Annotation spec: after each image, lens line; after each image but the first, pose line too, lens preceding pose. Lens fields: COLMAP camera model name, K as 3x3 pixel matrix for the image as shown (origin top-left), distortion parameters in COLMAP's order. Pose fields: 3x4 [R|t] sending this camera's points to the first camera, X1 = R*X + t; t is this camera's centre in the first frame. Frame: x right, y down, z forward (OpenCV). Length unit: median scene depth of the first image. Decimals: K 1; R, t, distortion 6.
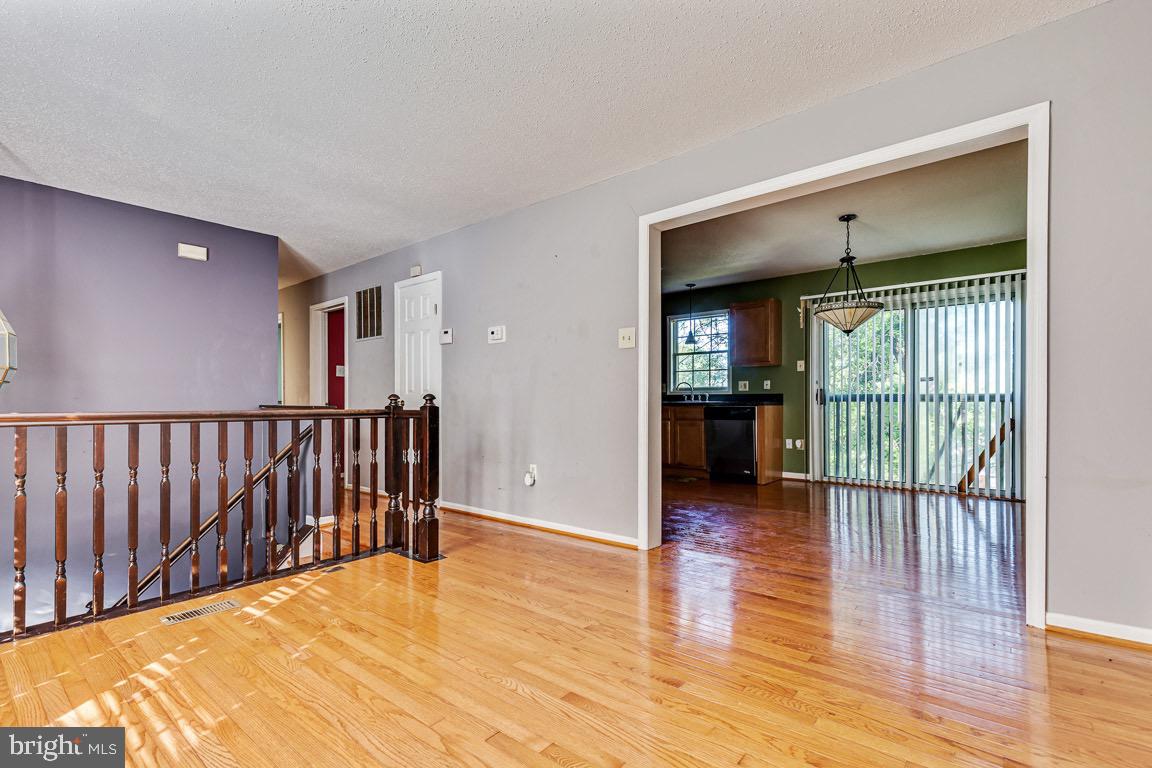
lens RADIAL K [[530.6, 0, 579.0], [0, 530.6, 394.8], [0, 0, 1]] dist [0.002752, 0.000259]
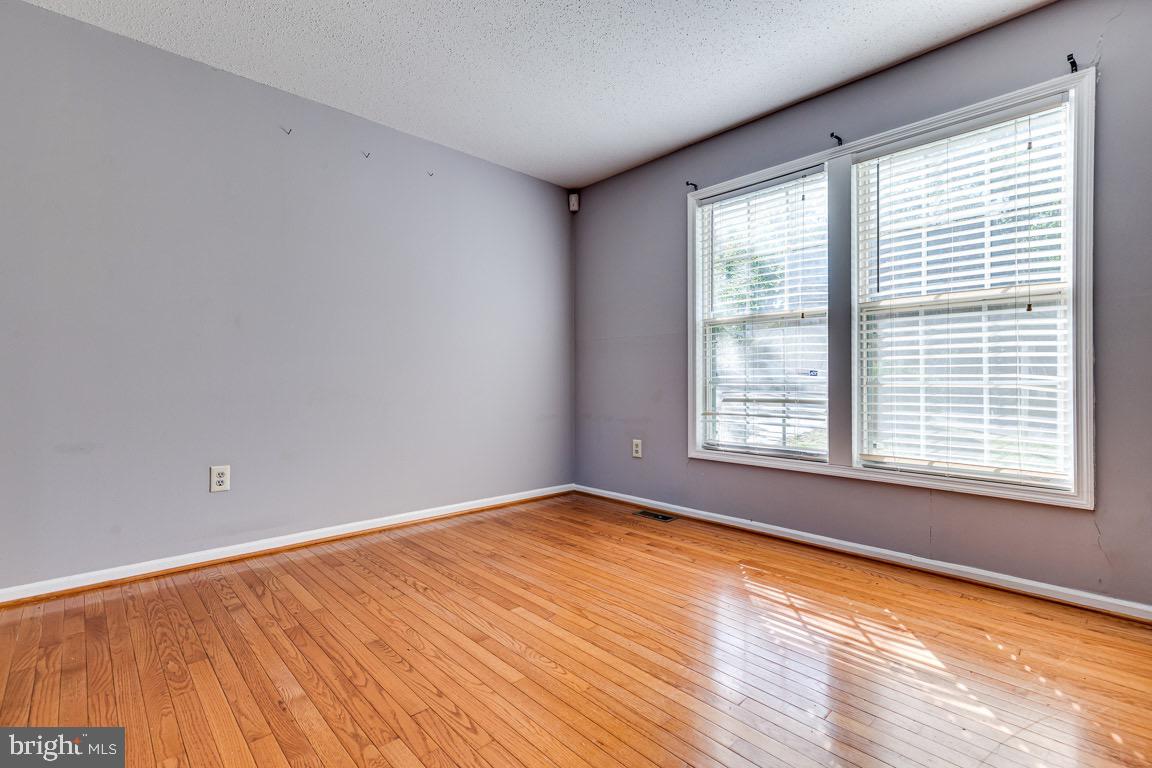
lens RADIAL K [[530.6, 0, 573.9], [0, 530.6, 383.8], [0, 0, 1]] dist [0.002752, 0.000259]
pose [[-0.990859, 0.002955, 0.134871, -0.141080], [0.001631, 0.999949, -0.009927, 0.018653], [-0.134894, -0.009616, -0.990813, 0.812686]]
